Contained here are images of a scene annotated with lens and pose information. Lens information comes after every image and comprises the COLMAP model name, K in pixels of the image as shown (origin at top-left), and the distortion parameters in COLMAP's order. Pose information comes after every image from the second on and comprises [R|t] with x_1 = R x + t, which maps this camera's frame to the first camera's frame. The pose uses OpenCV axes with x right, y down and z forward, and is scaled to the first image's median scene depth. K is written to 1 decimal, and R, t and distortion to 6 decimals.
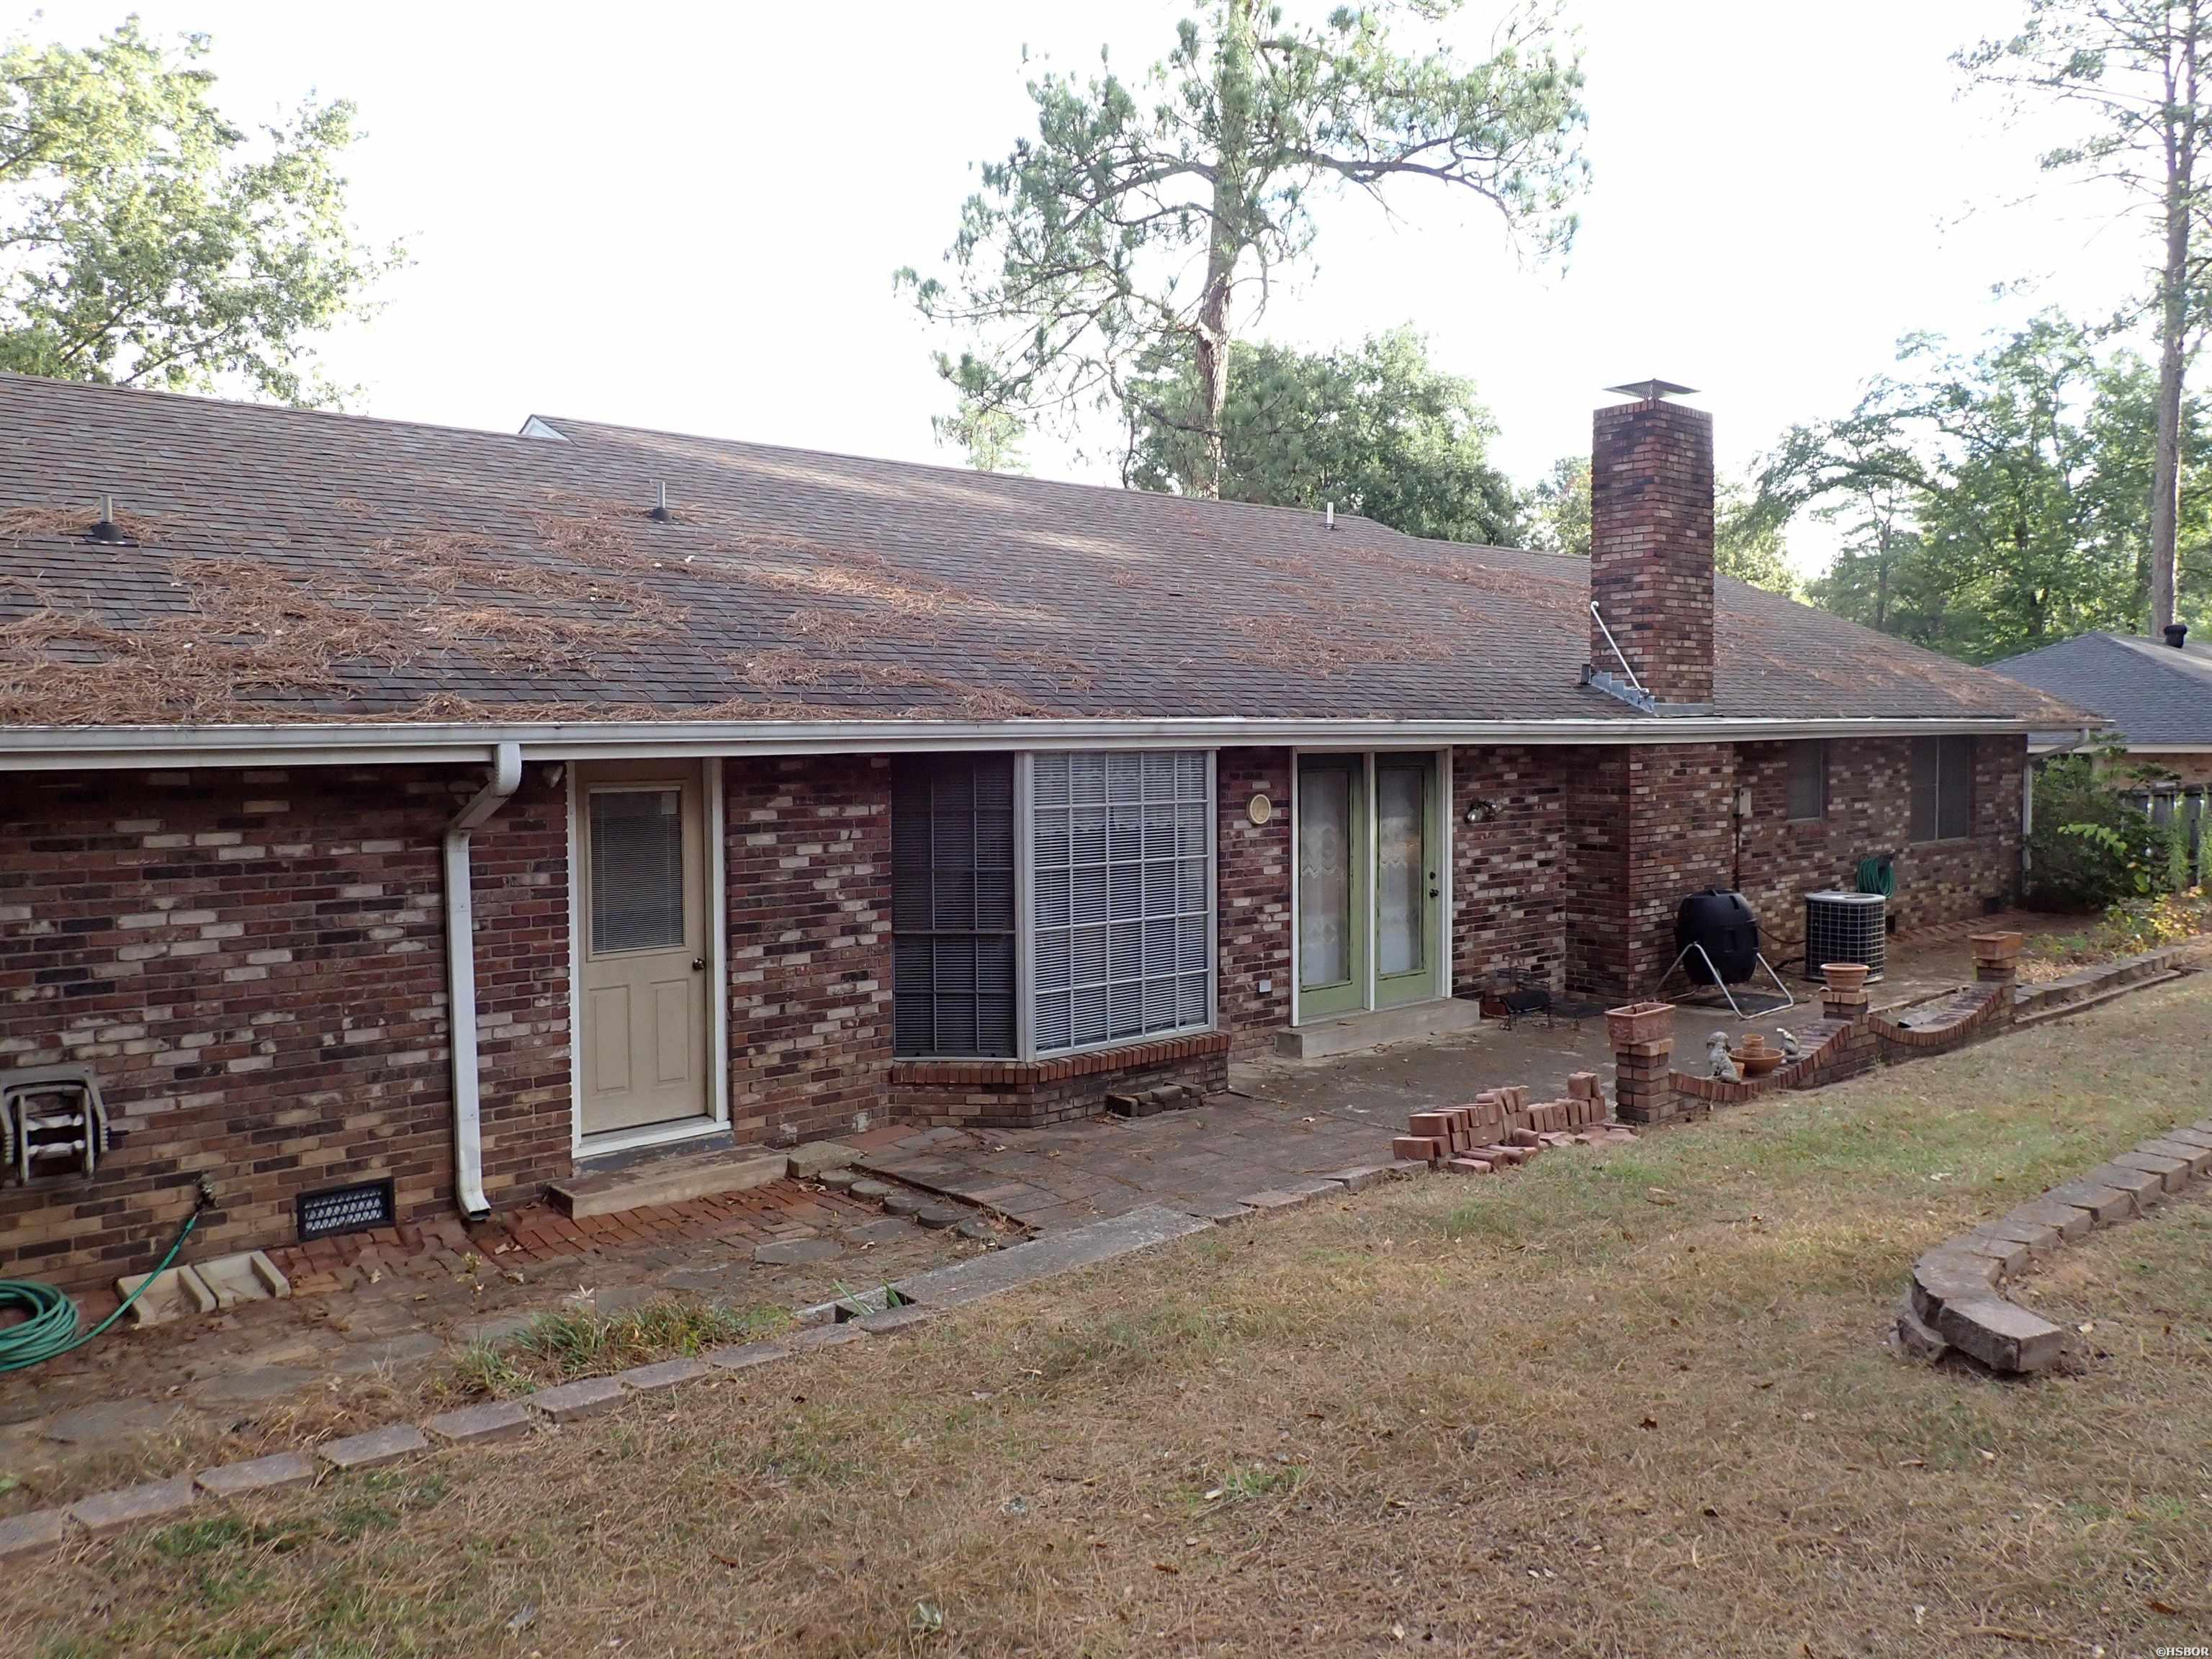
lens RADIAL K [[1701.0, 0, 1115.9], [0, 1701.0, 818.8], [0, 0, 1]] dist [-0.002183, -0.002261]
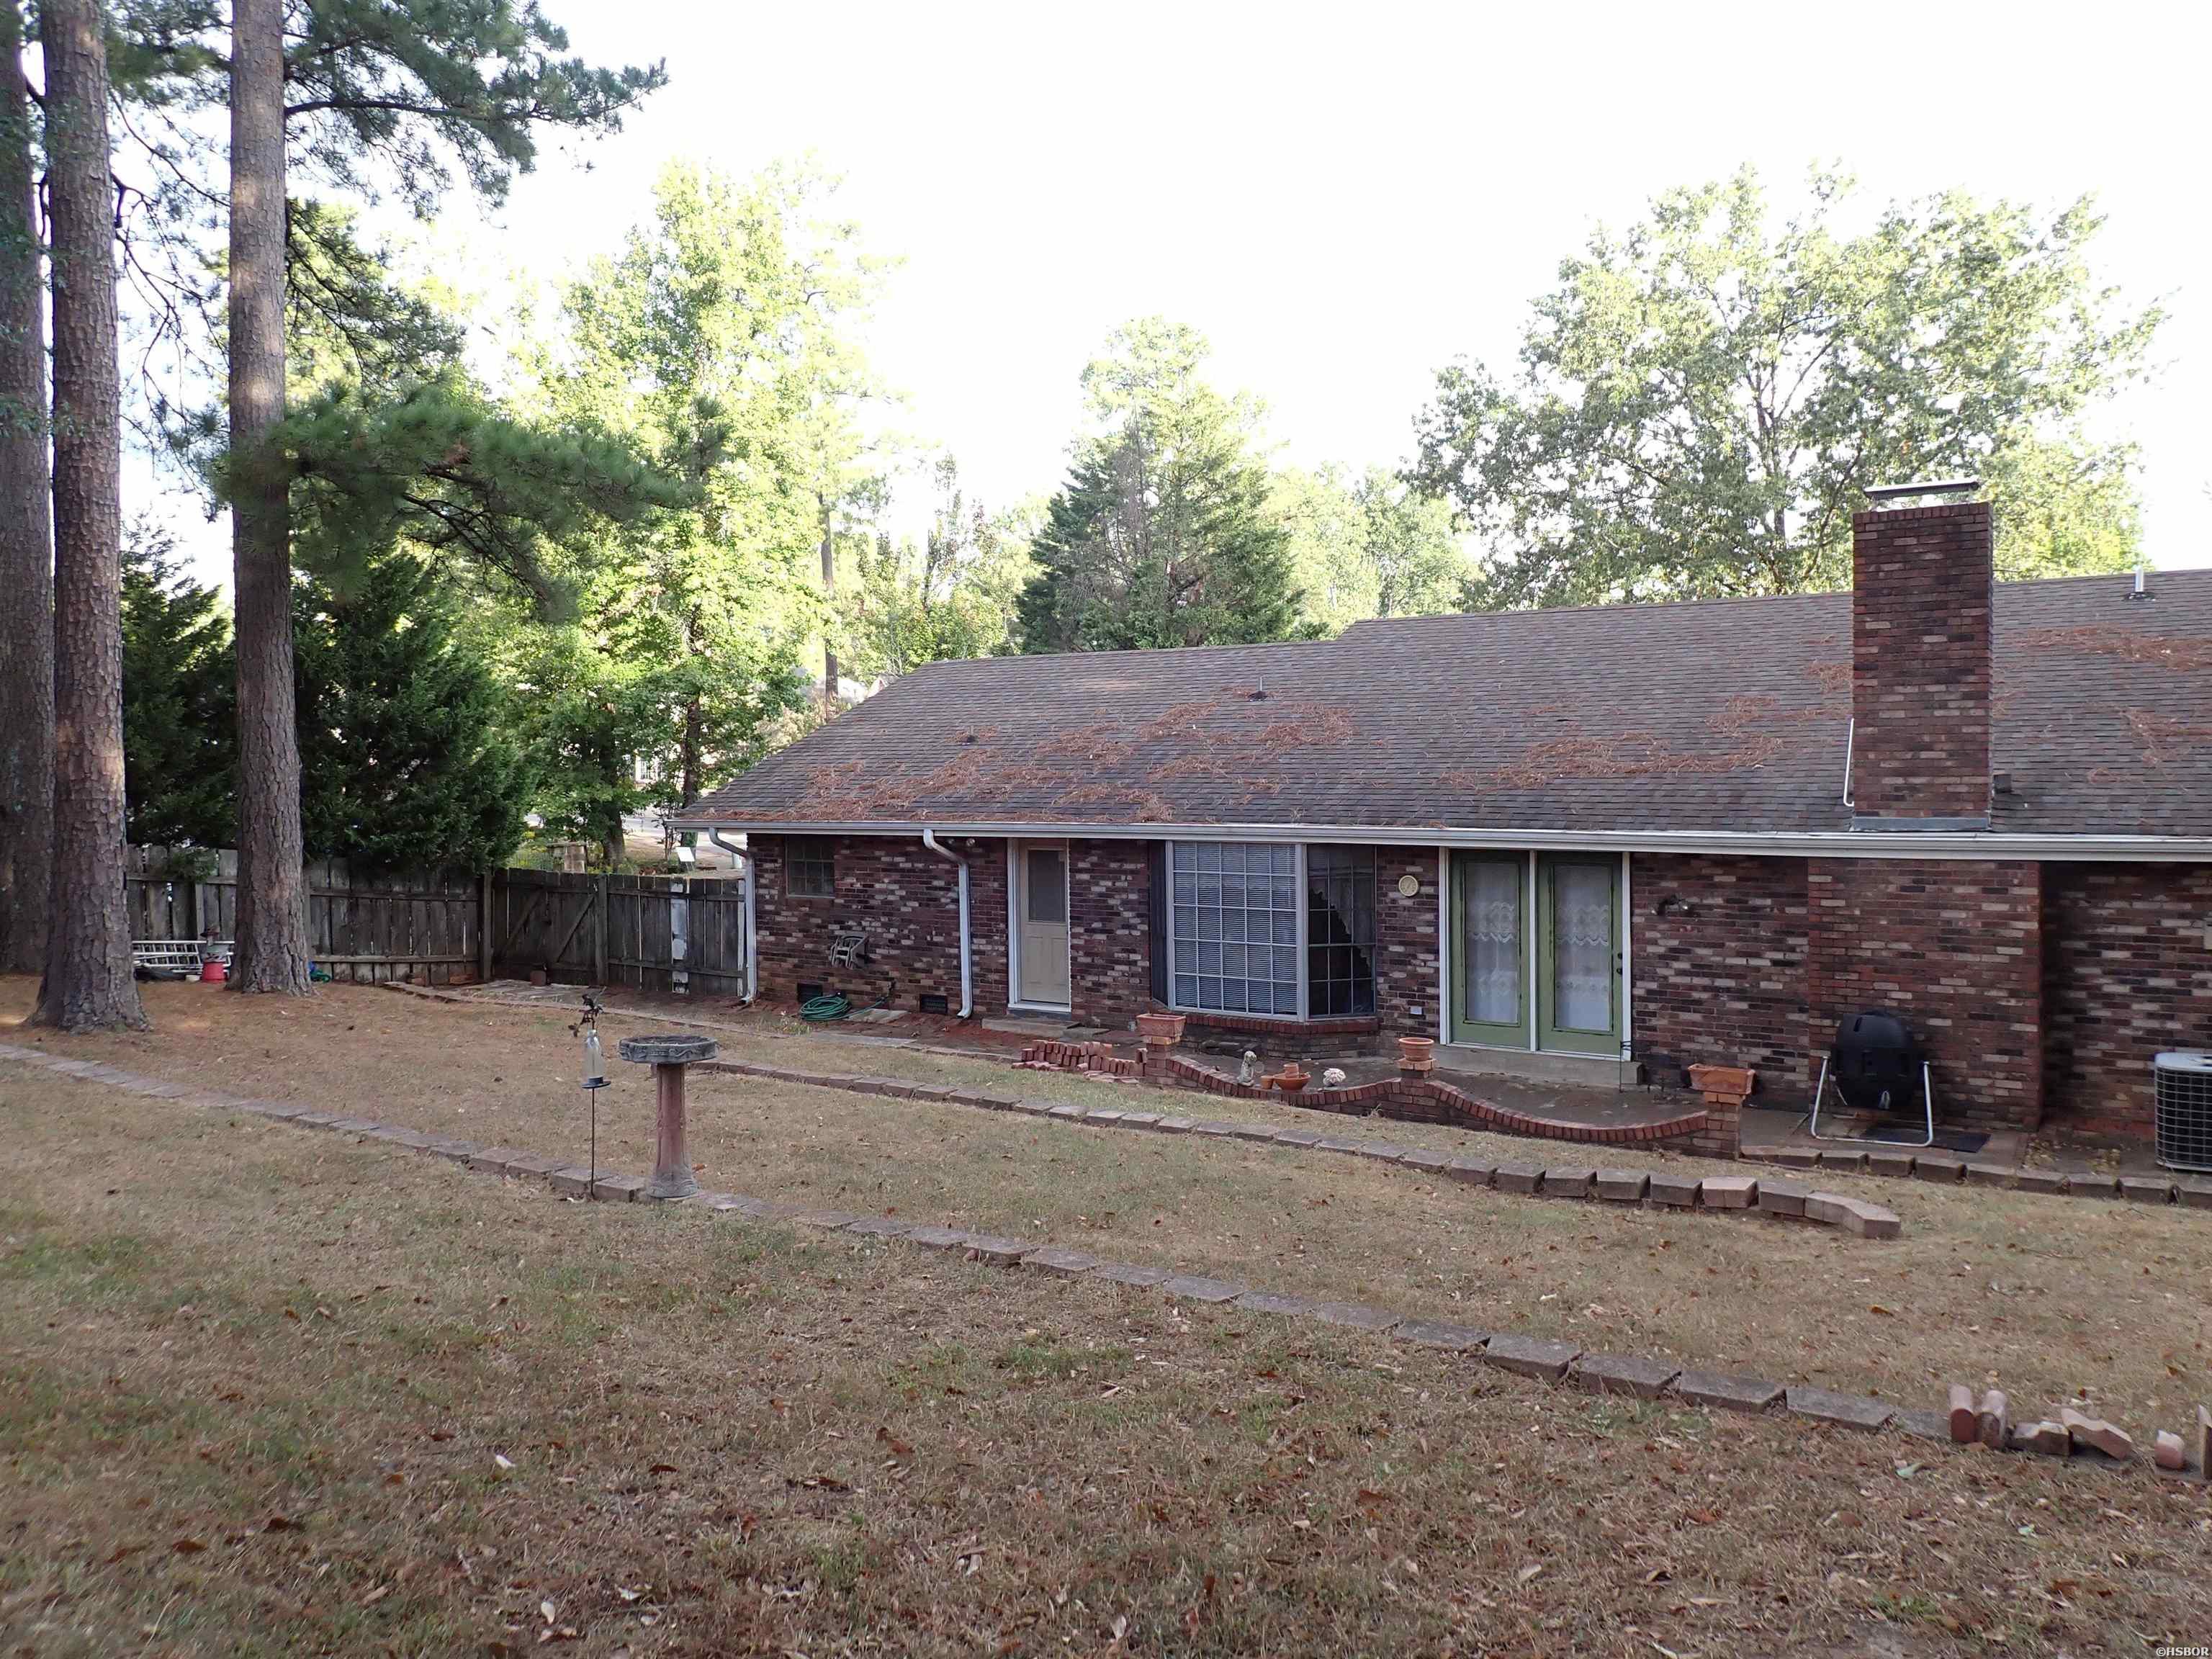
lens RADIAL K [[1667.6, 0, 1057.7], [0, 1667.6, 808.4], [0, 0, 1]] dist [-0.010915, -0.009405]
pose [[0.240399, 0.036285, -0.969996, 1.653895], [-0.036114, 0.998944, 0.028417, -0.120490], [0.970002, 0.028199, 0.241455, 0.446740]]
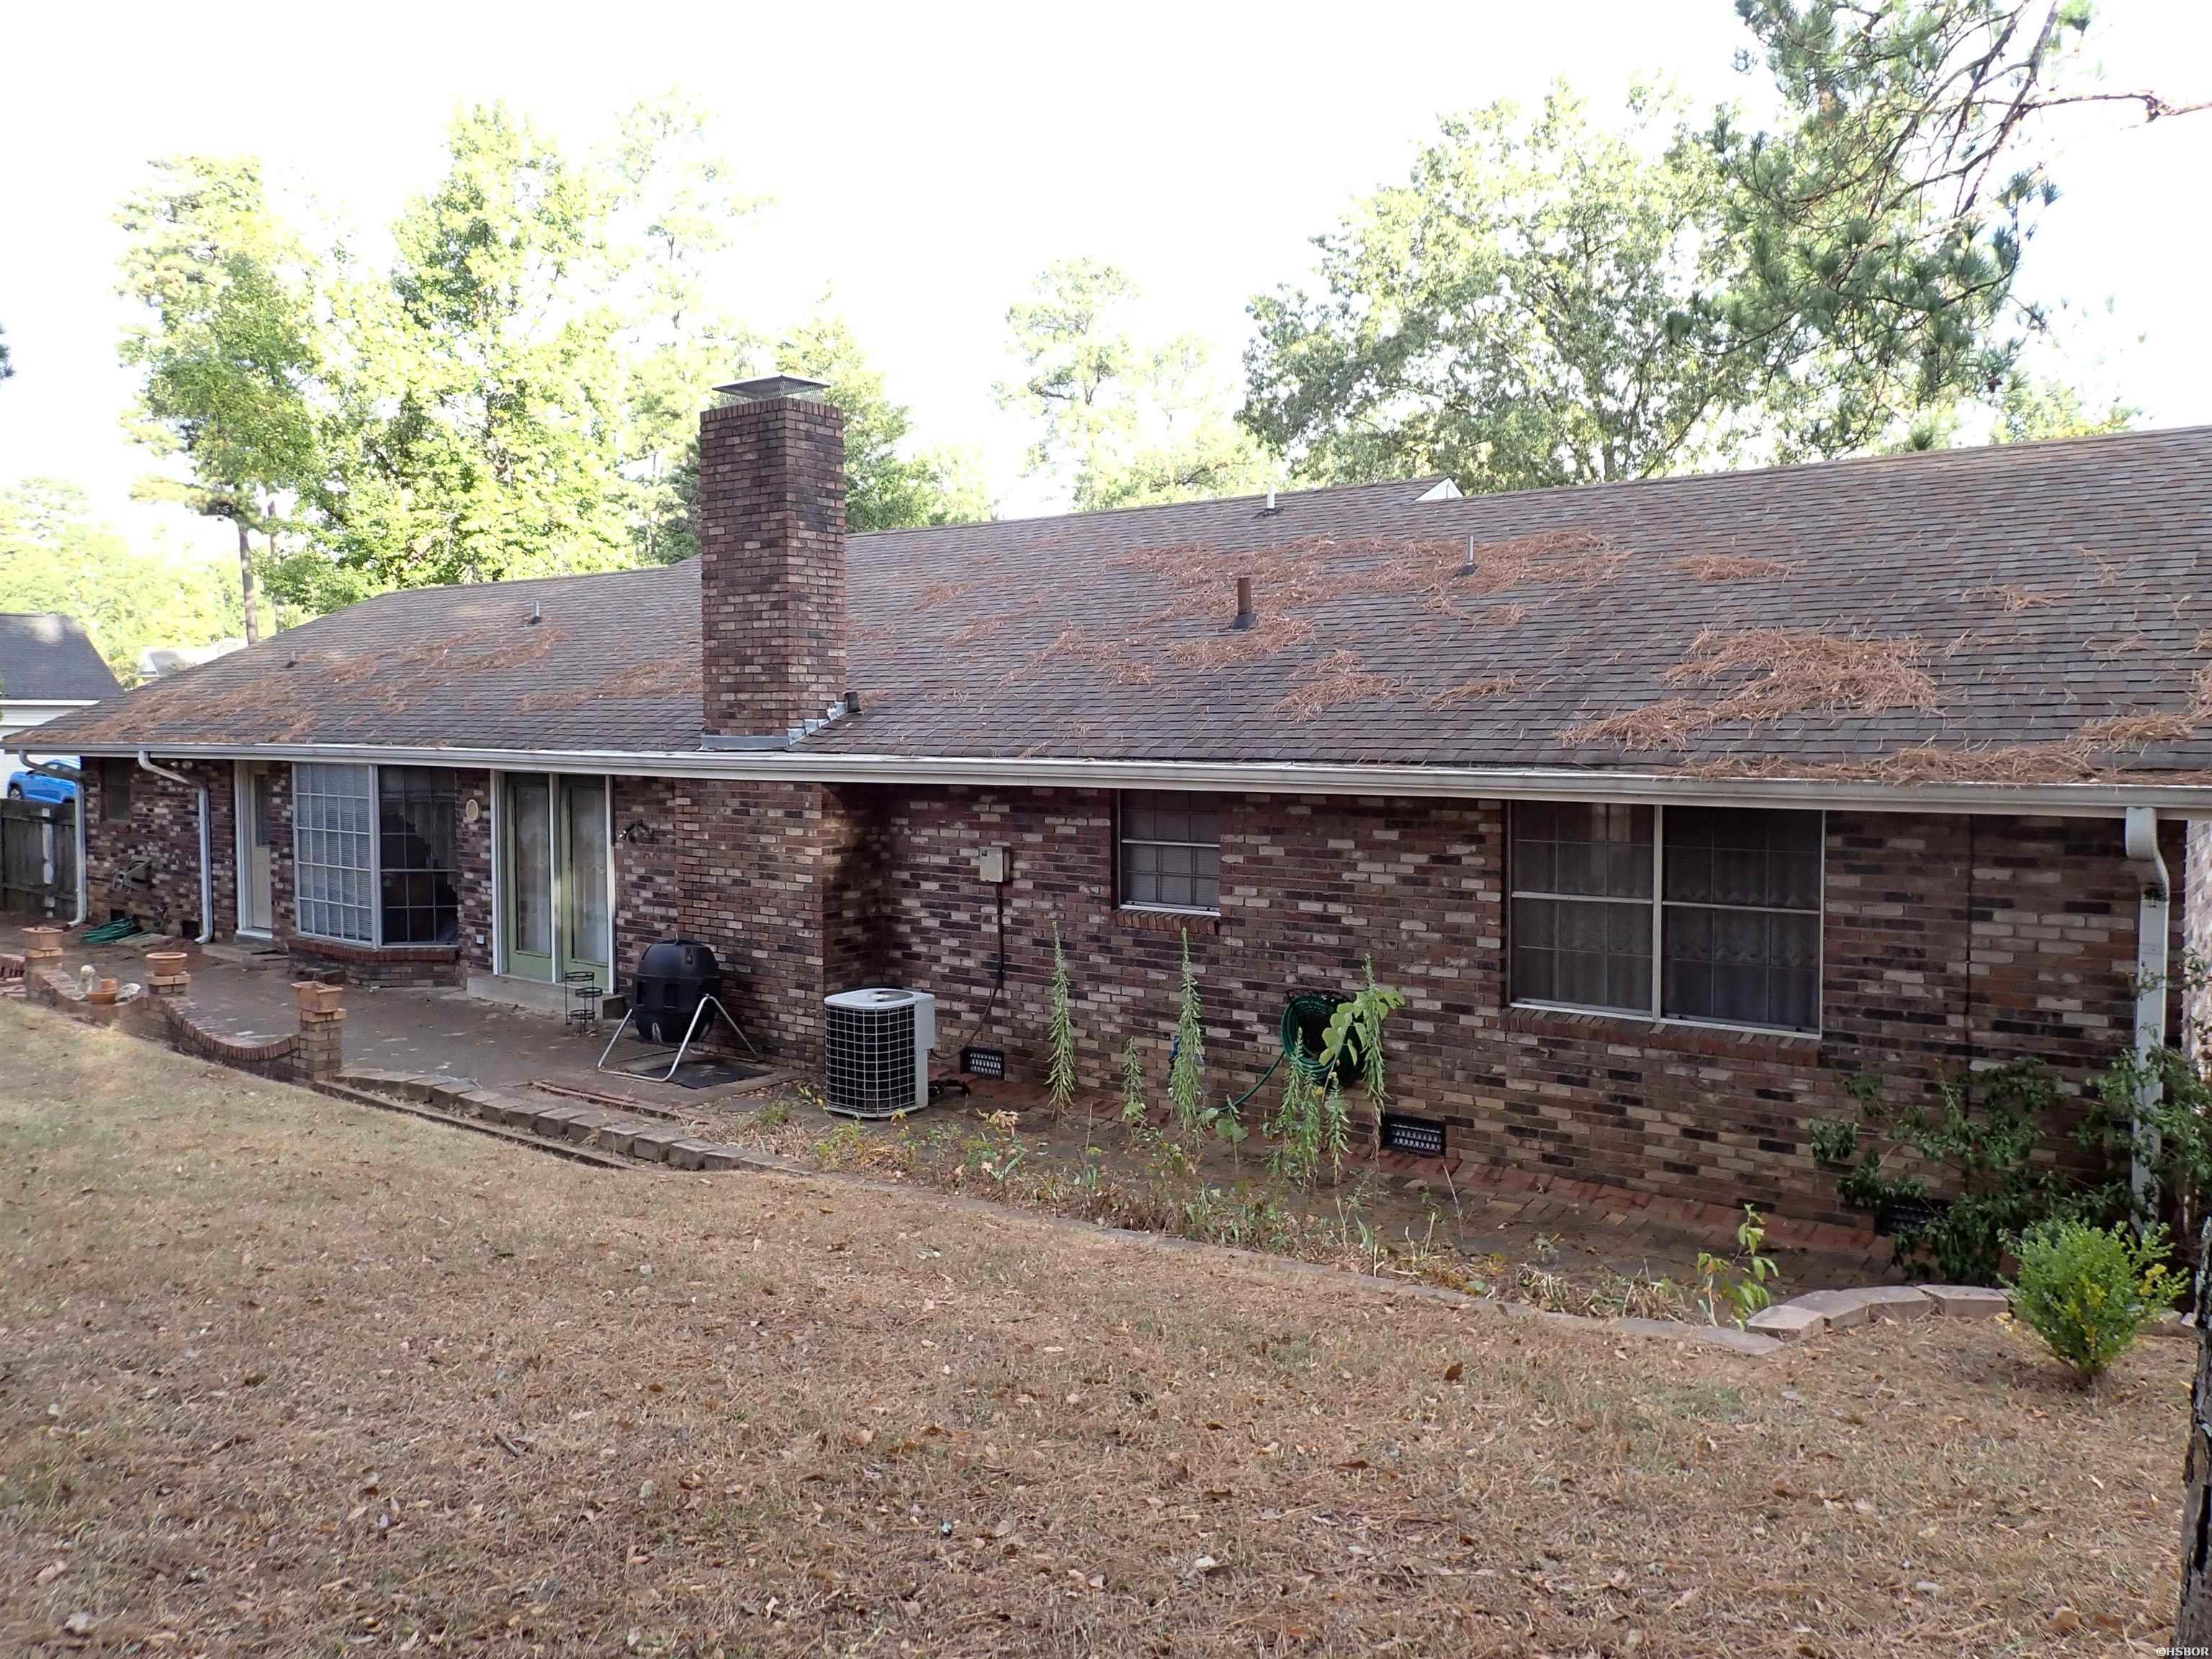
lens RADIAL K [[1678.5, 0, 1109.5], [0, 1678.5, 811.9], [0, 0, 1]] dist [0.005175, -0.005275]
pose [[0.181440, 0.061243, -0.981493, 1.828325], [-0.052761, 0.997228, 0.052471, -0.124351], [0.981986, 0.042264, 0.184168, 1.511642]]
